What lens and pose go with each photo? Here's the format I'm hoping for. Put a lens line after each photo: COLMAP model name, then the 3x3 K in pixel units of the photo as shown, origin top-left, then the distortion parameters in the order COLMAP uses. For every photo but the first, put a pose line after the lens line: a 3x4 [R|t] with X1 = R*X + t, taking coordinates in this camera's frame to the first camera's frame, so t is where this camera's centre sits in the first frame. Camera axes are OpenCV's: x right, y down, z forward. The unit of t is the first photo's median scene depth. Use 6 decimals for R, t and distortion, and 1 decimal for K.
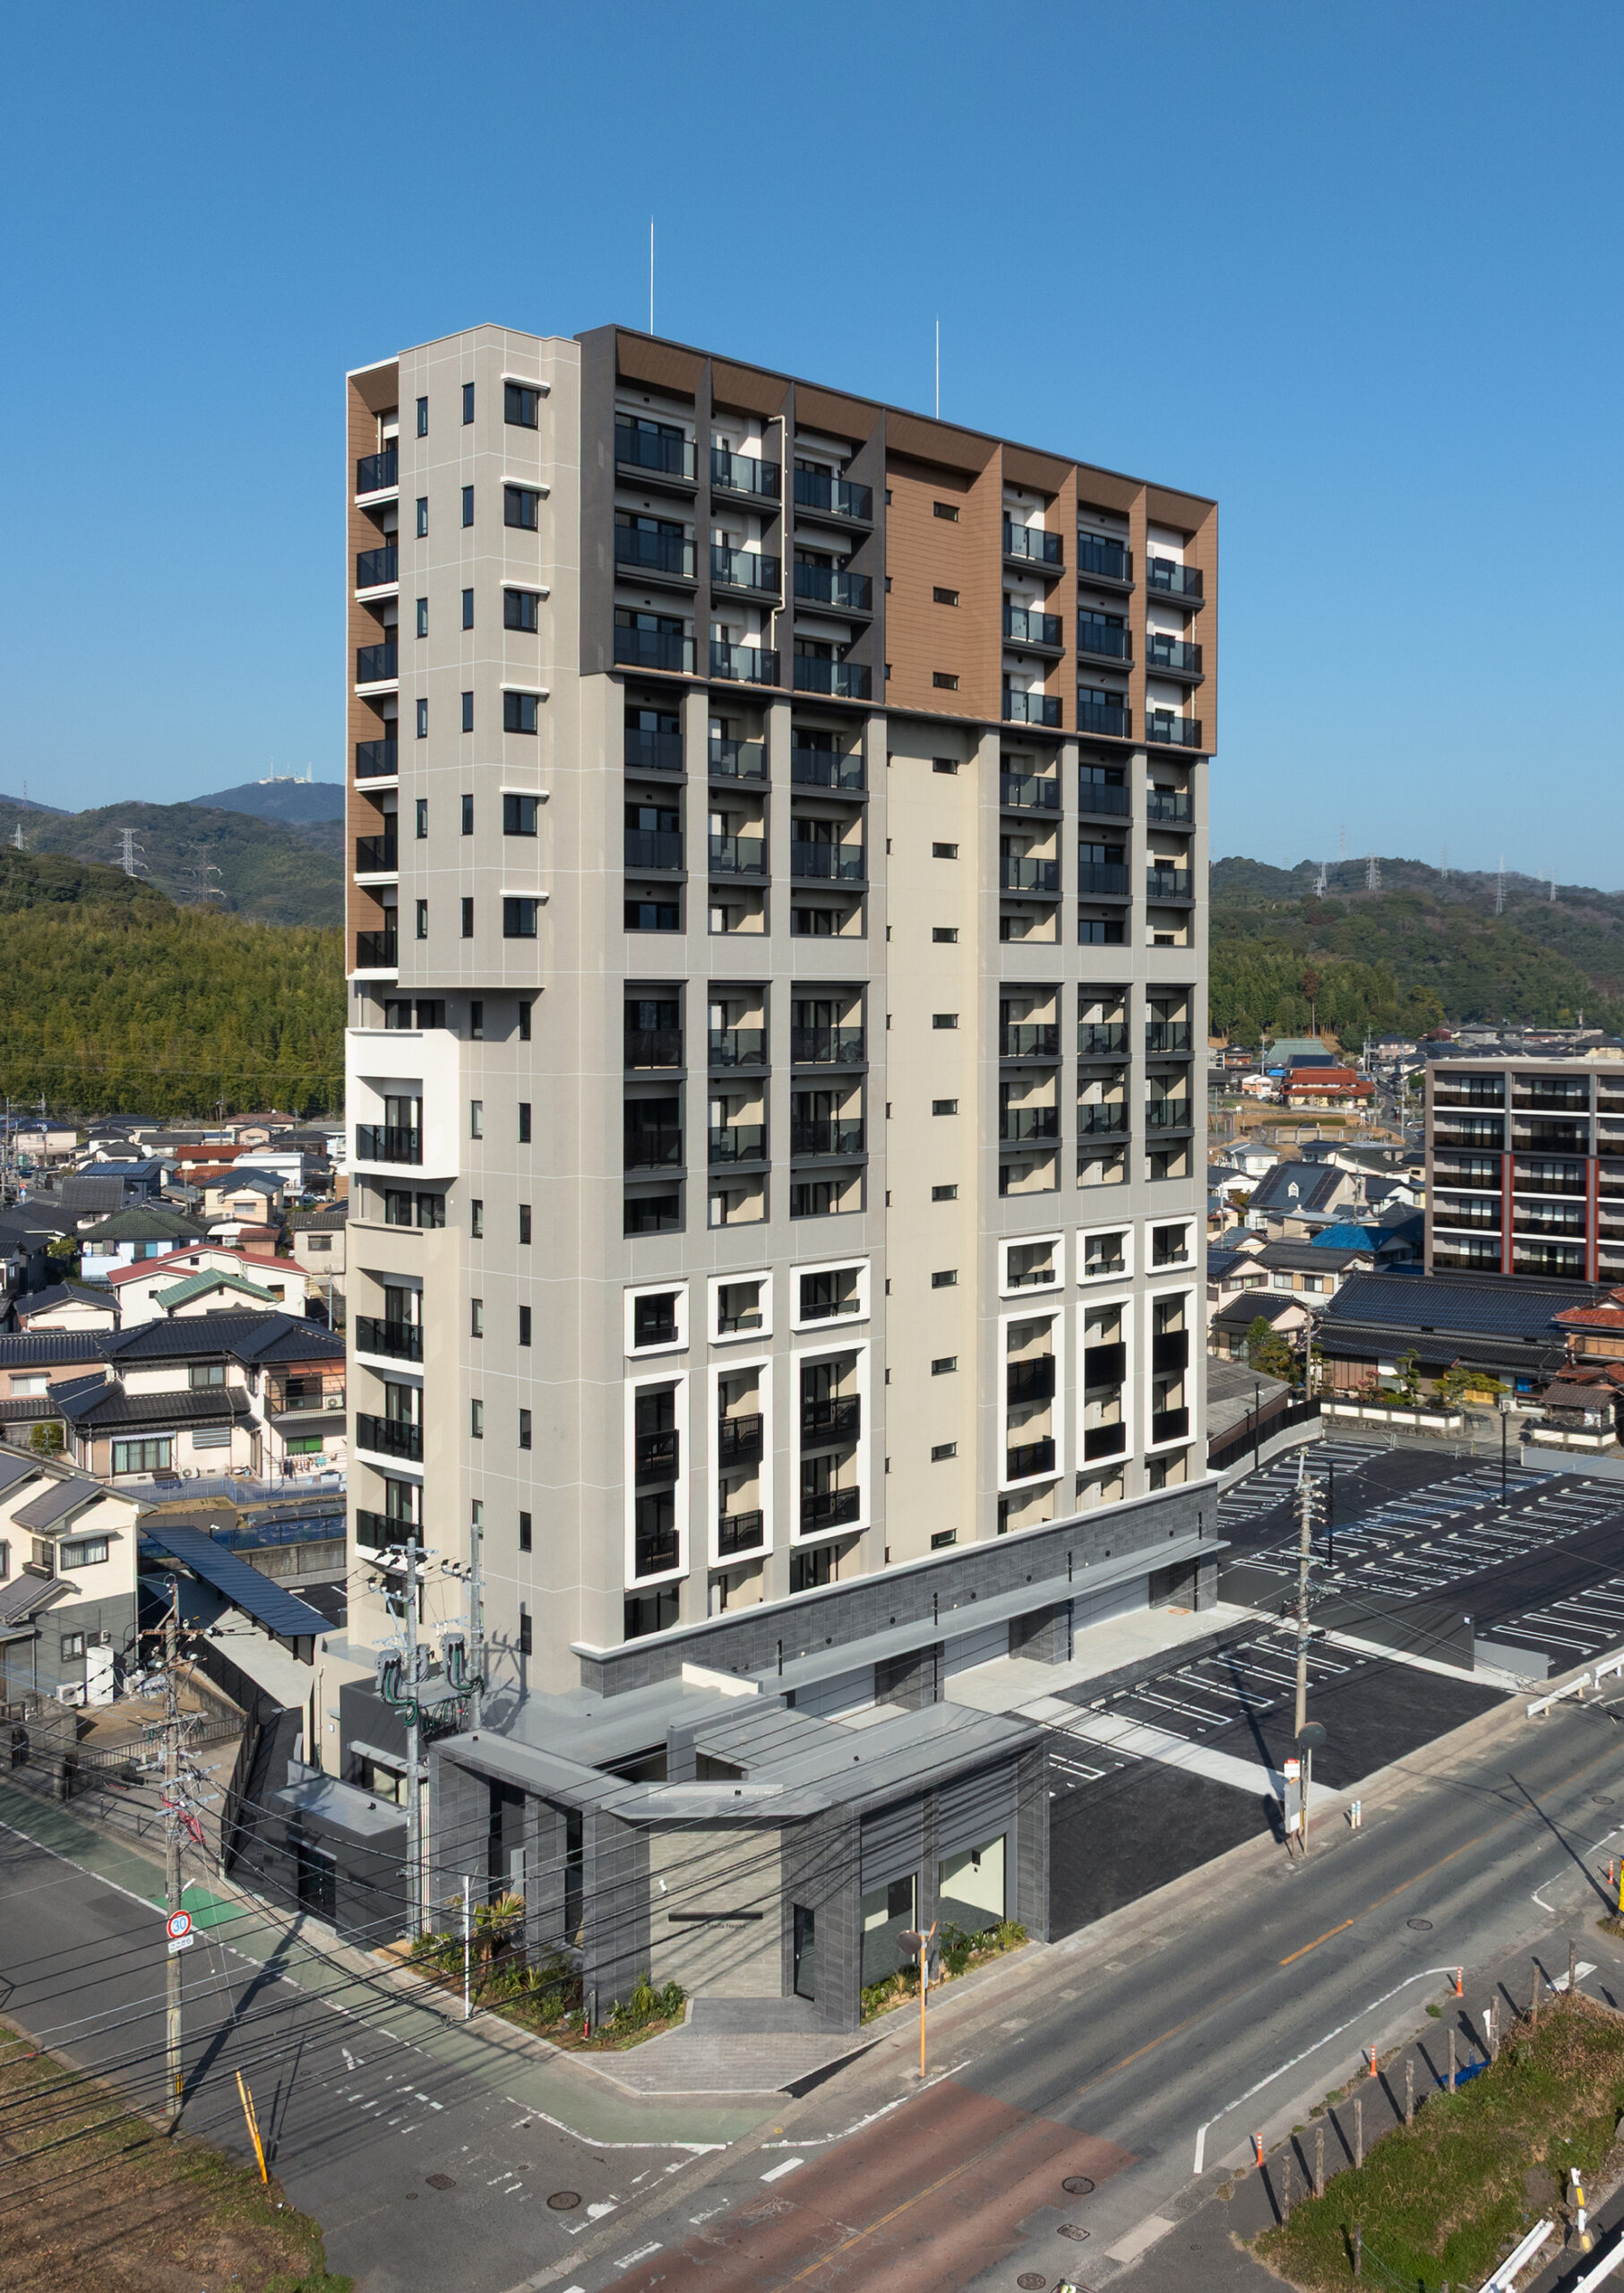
lens RADIAL K [[2090.1, 0, 814.9], [0, 2090.1, 980.8], [0, 0, 1]] dist [-0.013086, -0.012265]
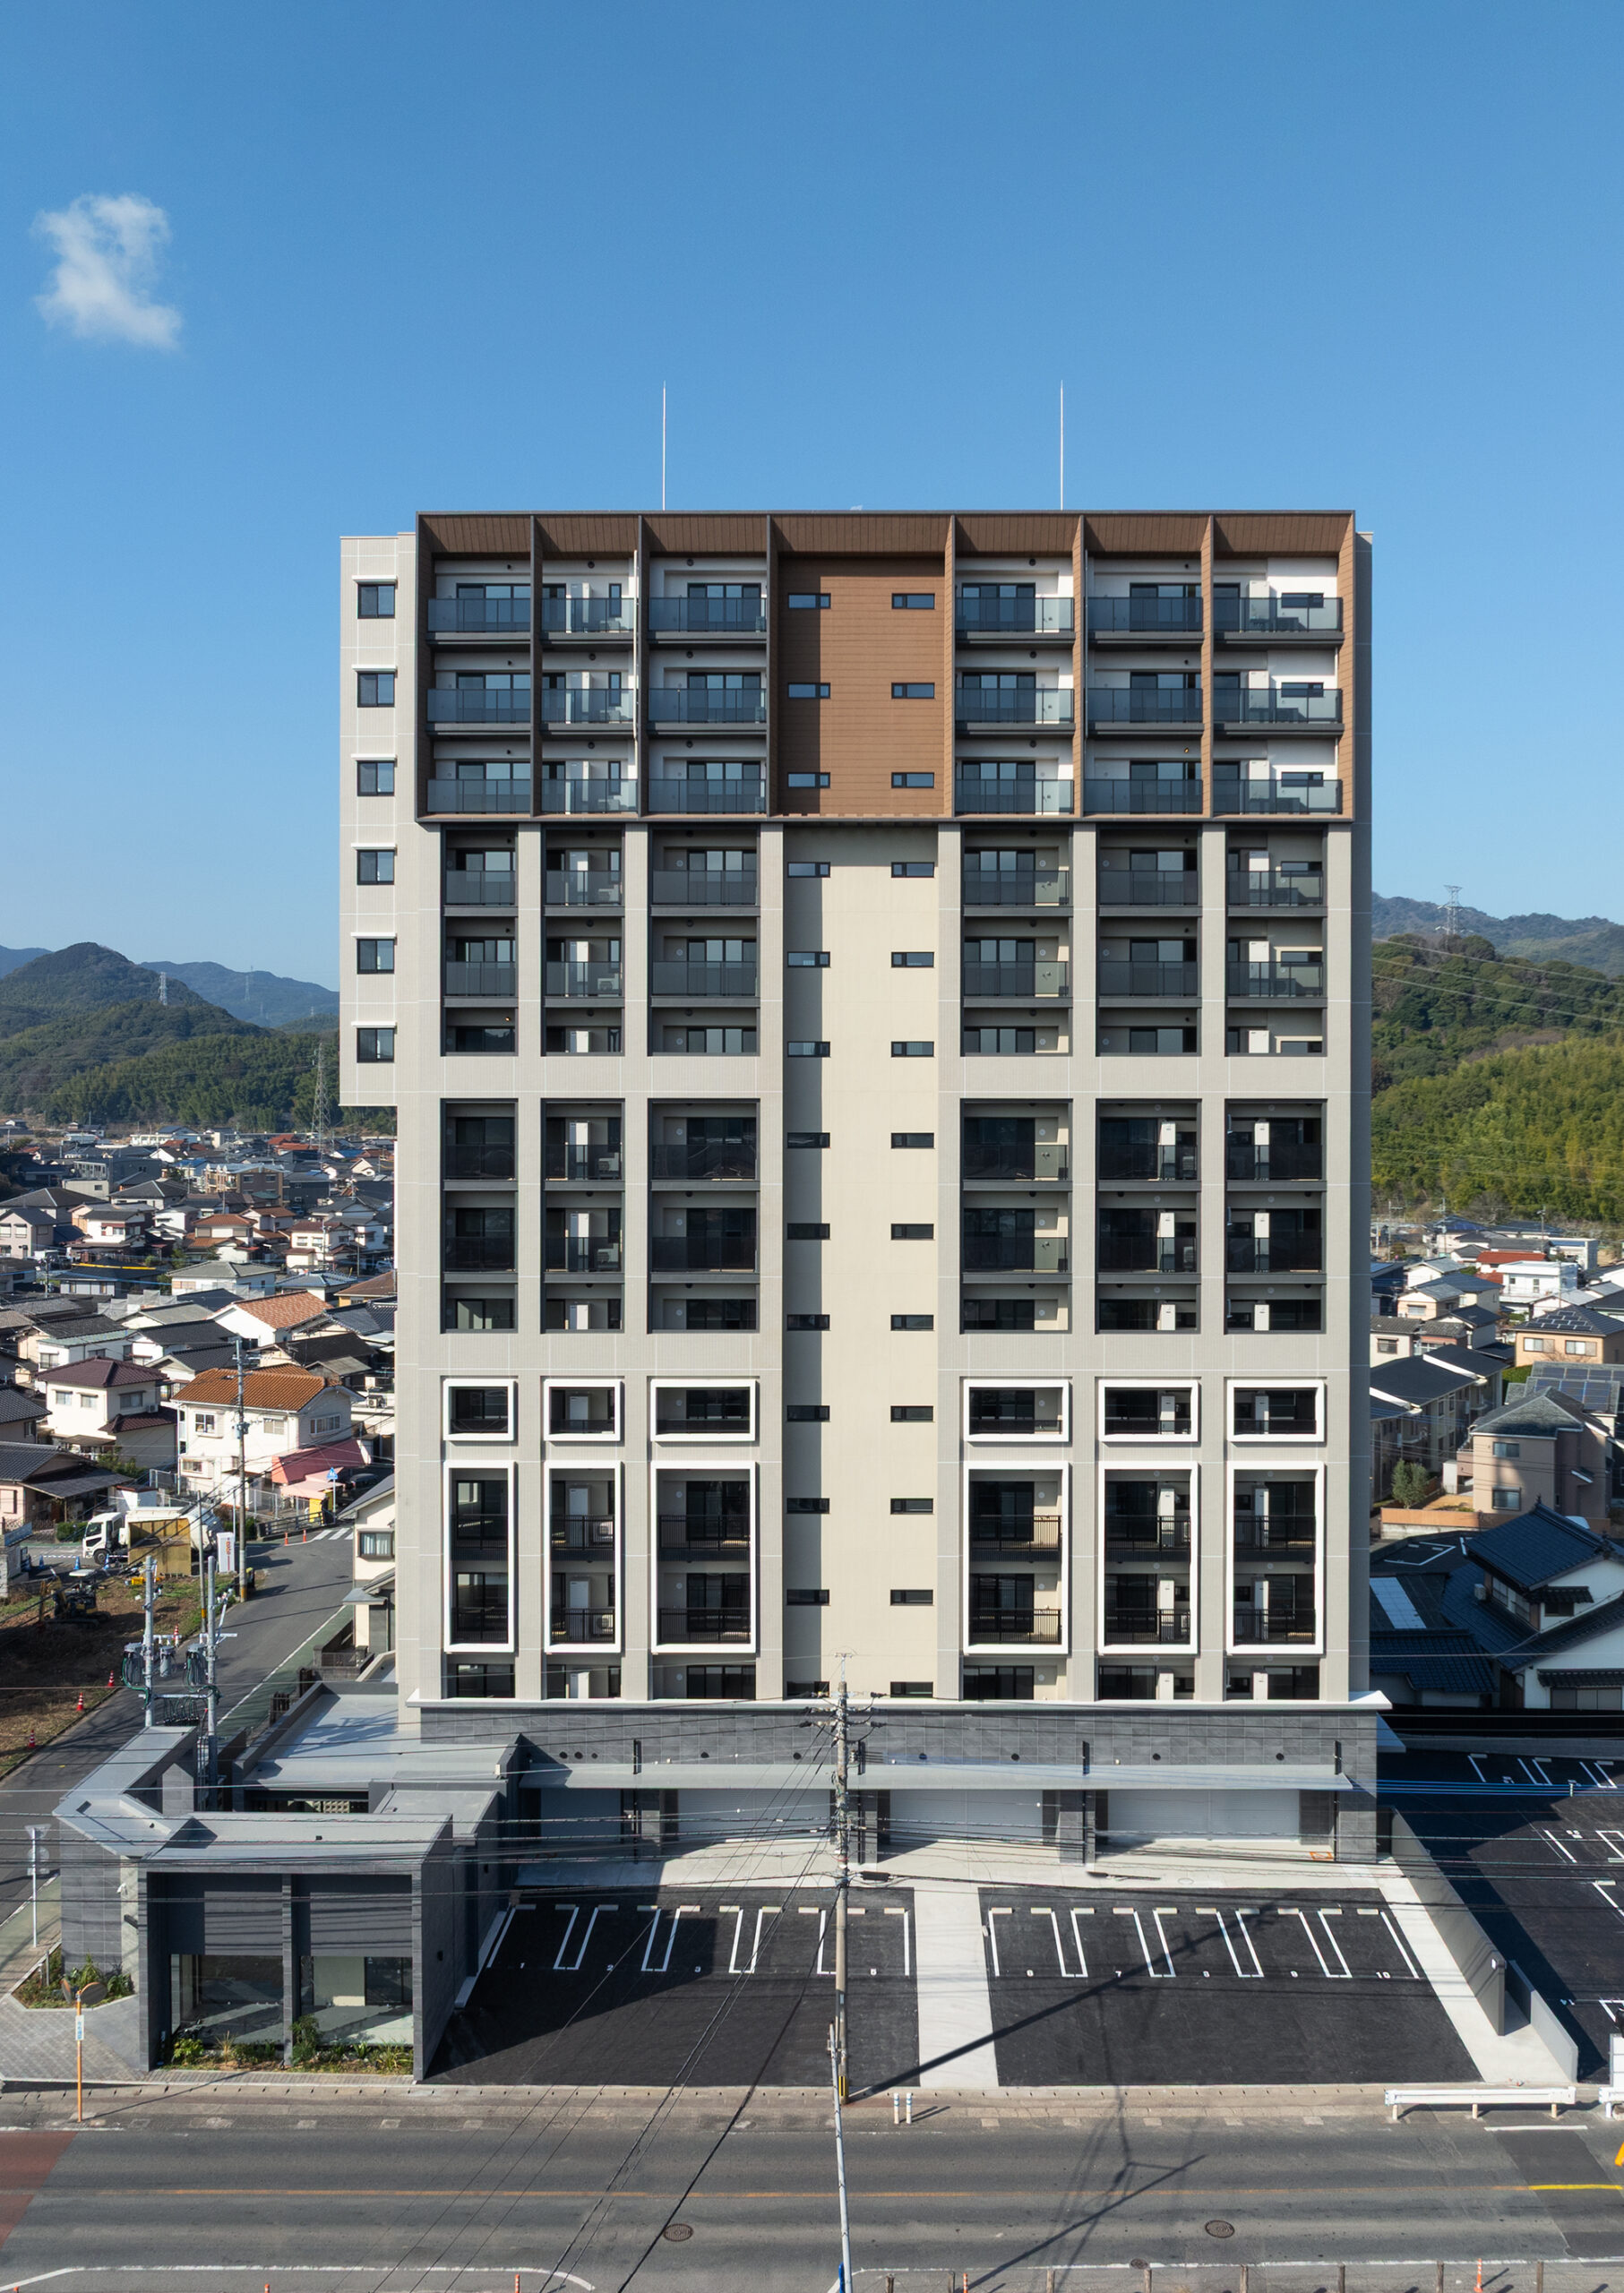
lens RADIAL K [[1756.6, 0, 812.0], [0, 1756.6, 1146.5], [0, 0, 1]] dist [-0.022771, -0.008971]
pose [[0.698778, -0.002676, -0.715334, 0.607434], [0.003425, 0.999994, -0.000394, 0.022135], [0.715331, -0.002175, 0.698783, 0.421517]]
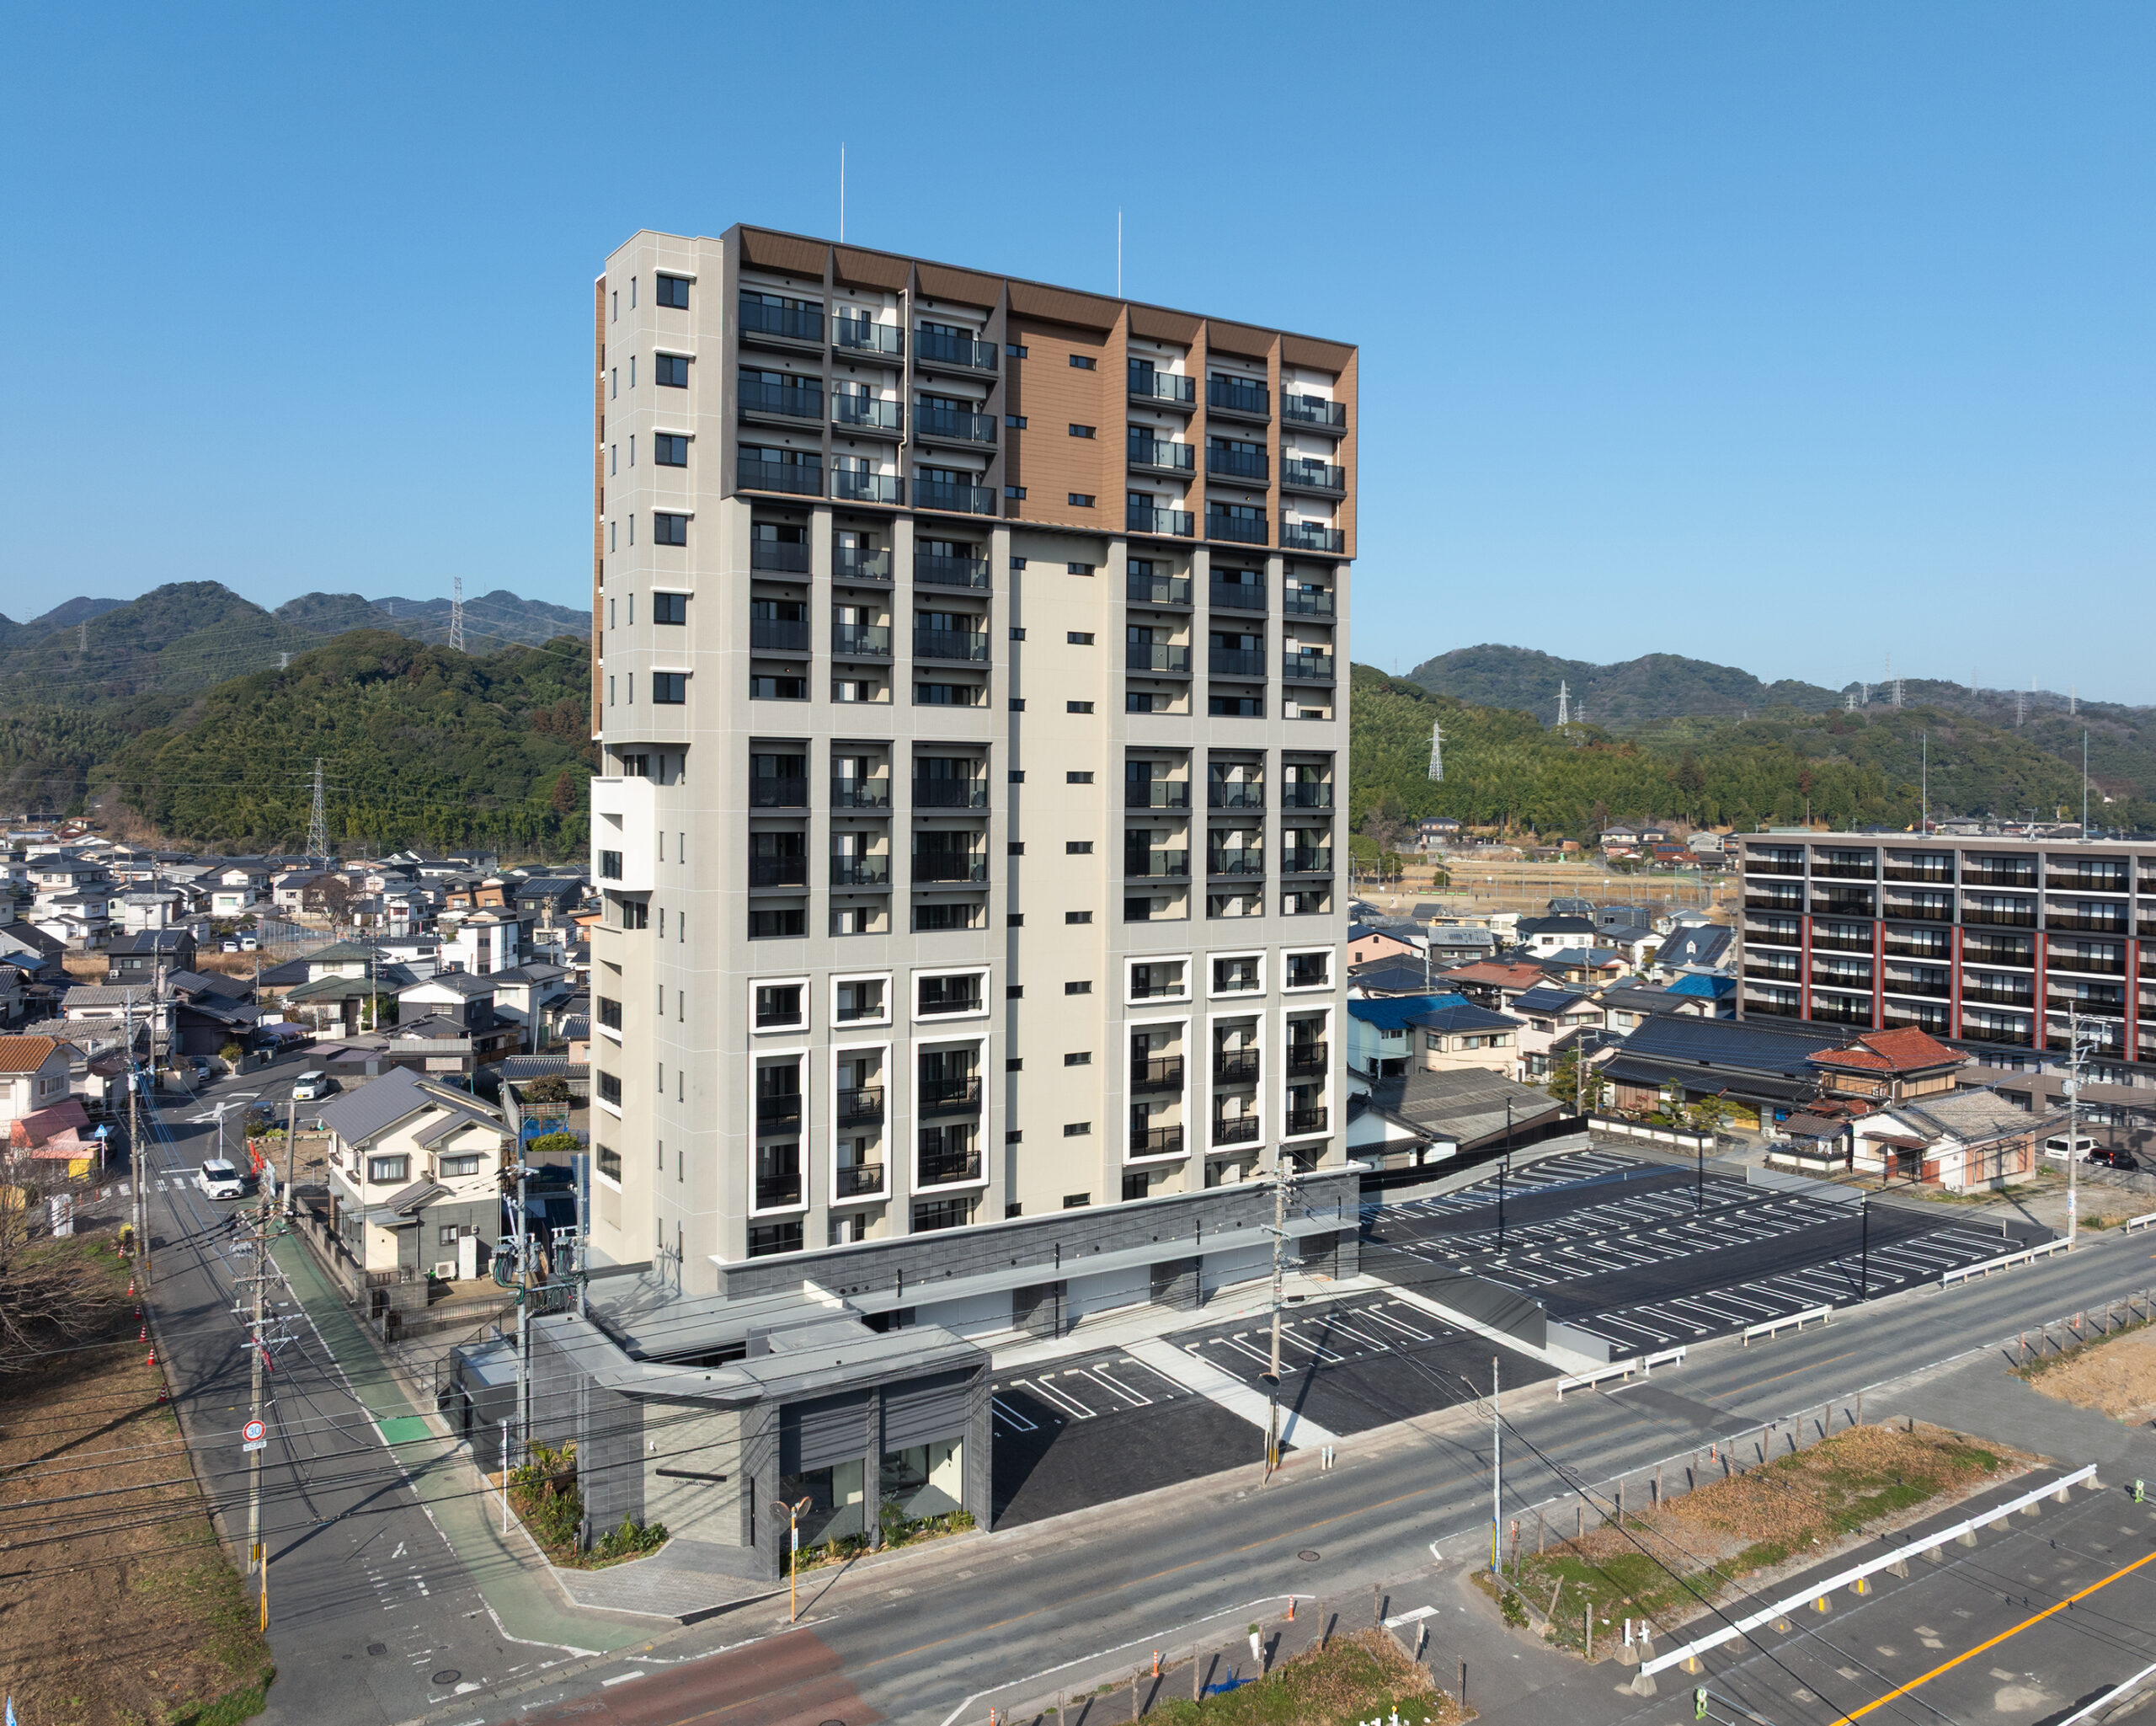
lens RADIAL K [[1606.3, 0, 1028.2], [0, 1606.3, 773.9], [0, 0, 1]] dist [-0.021324, 0.003773]
pose [[0.969276, 0.004878, -0.245927, 0.268410], [-0.005816, 0.999978, -0.003090, 0.020467], [0.245906, 0.004425, 0.969284, 0.081117]]
